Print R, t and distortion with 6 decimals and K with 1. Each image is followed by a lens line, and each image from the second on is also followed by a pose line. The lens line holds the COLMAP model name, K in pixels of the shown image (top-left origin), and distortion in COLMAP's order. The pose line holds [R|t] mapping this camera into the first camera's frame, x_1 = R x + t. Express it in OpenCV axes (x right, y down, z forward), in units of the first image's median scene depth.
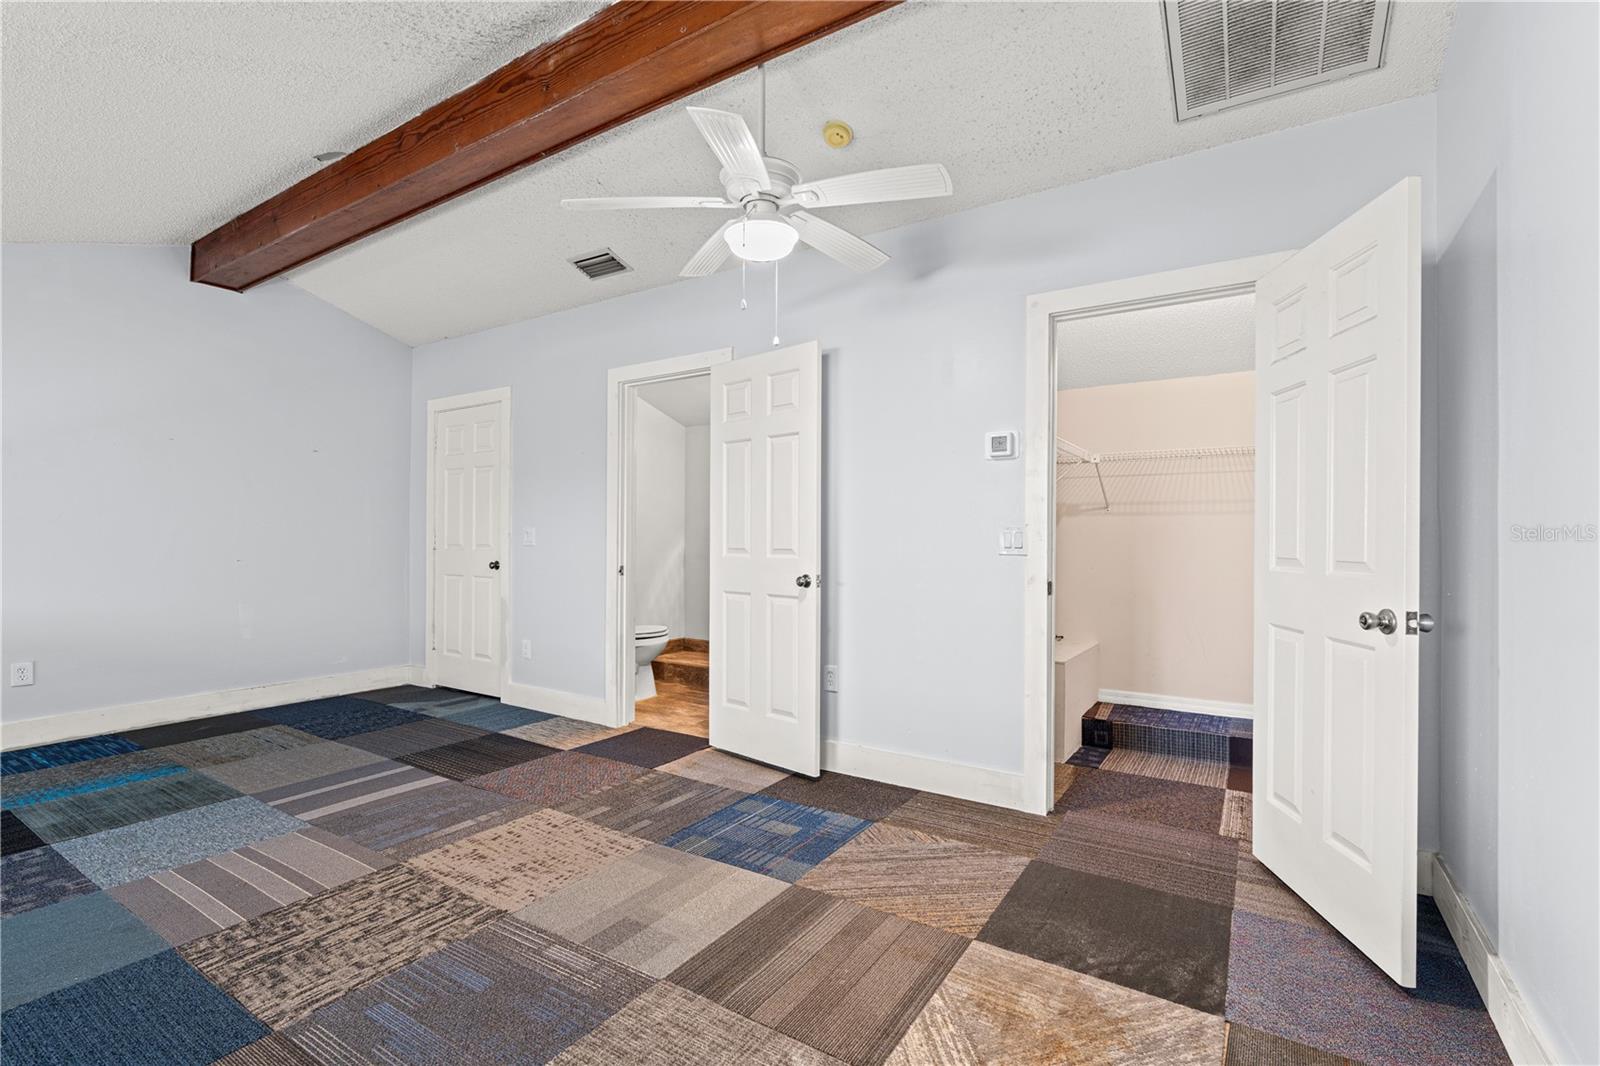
lens RADIAL K [[722.3, 0, 800.0], [0, 722.3, 533.0], [0, 0, 1]] dist [-0.002170, 0.001169]
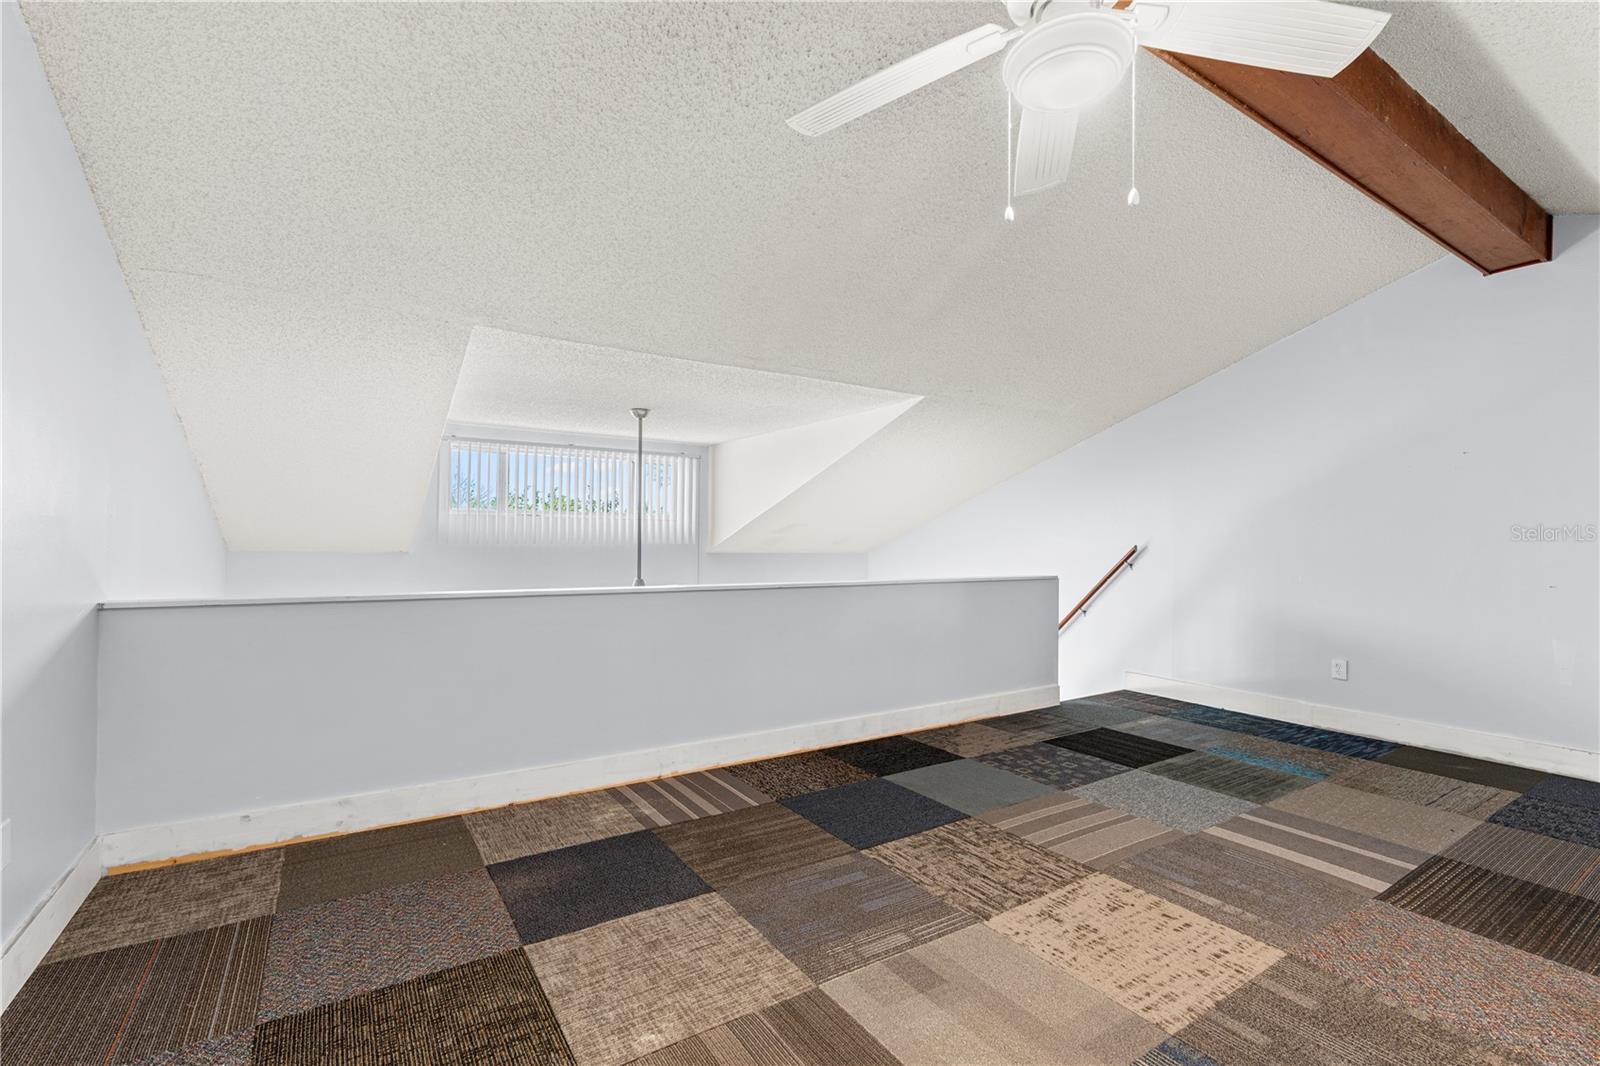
lens RADIAL K [[718.8, 0, 807.8], [0, 718.8, 525.7], [0, 0, 1]] dist [-0.012213, 0.005830]
pose [[-0.404581, -0.028623, -0.914054, 0.540166], [-0.003502, 0.999551, -0.029750, -0.006117], [0.914495, -0.008835, -0.404500, 0.988639]]
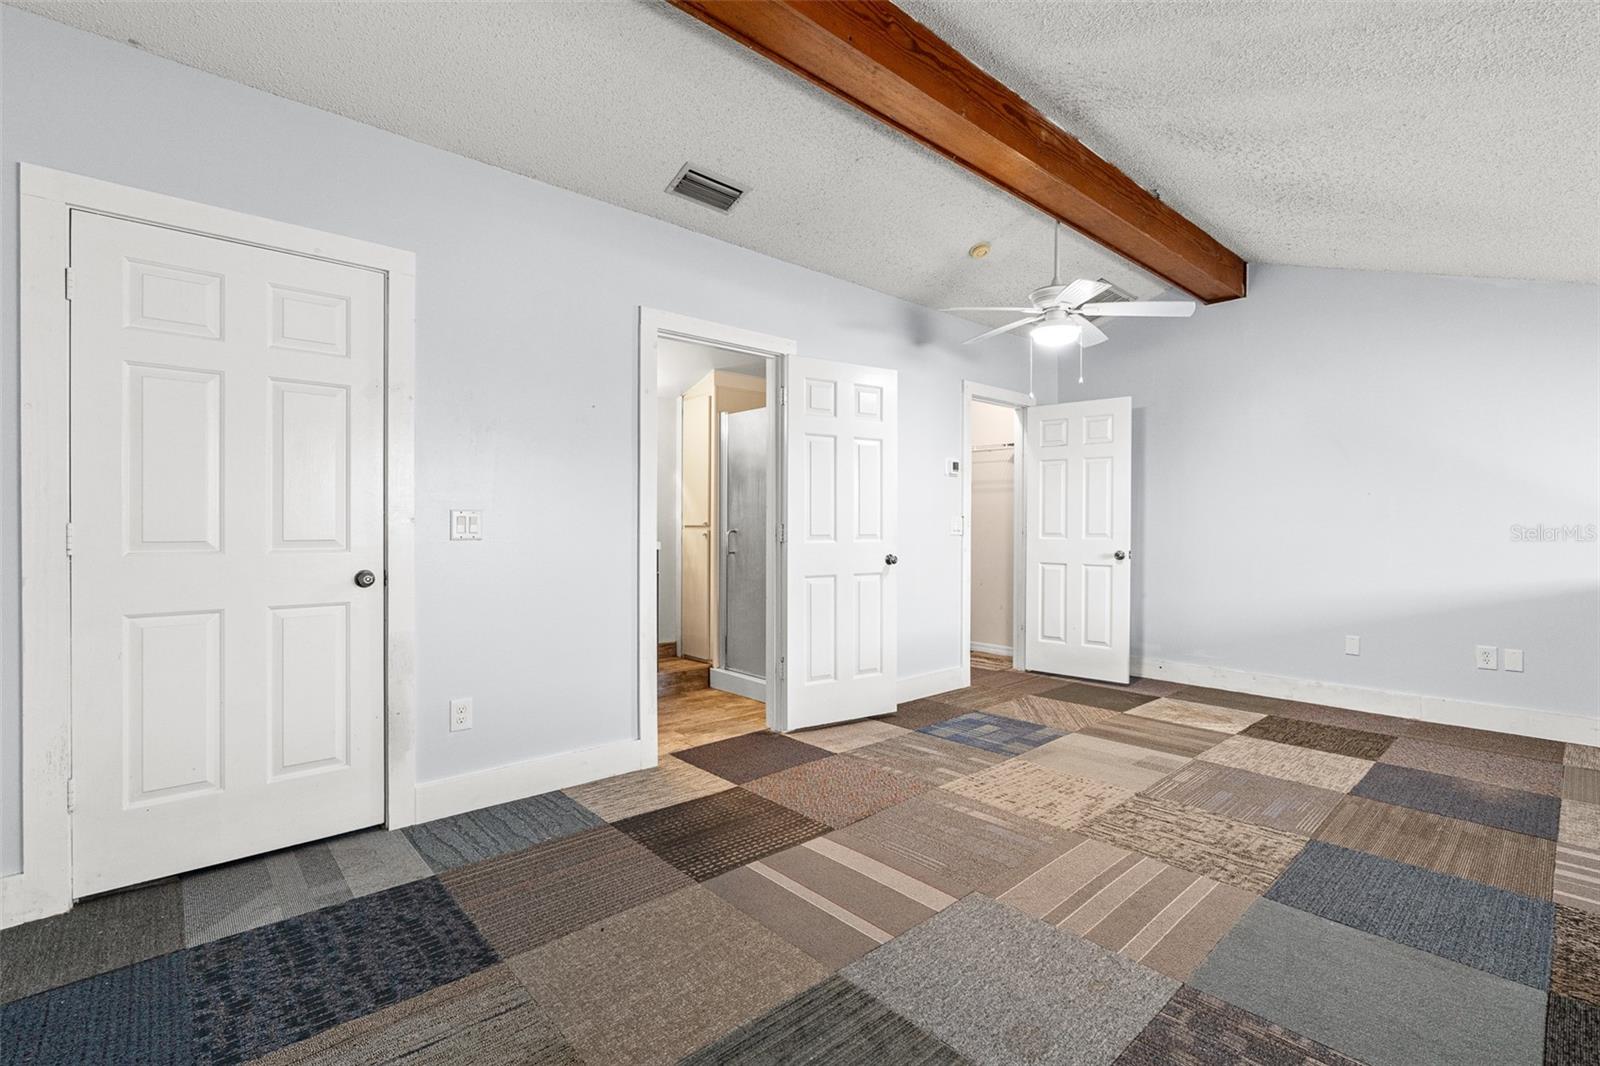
lens RADIAL K [[718.8, 0, 807.8], [0, 718.8, 525.7], [0, 0, 1]] dist [-0.012213, 0.005830]
pose [[0.257155, -0.004890, 0.966358, -1.595942], [-0.009541, 0.999926, 0.007599, 0.000135], [-0.966323, -0.011174, 0.257089, 1.056082]]
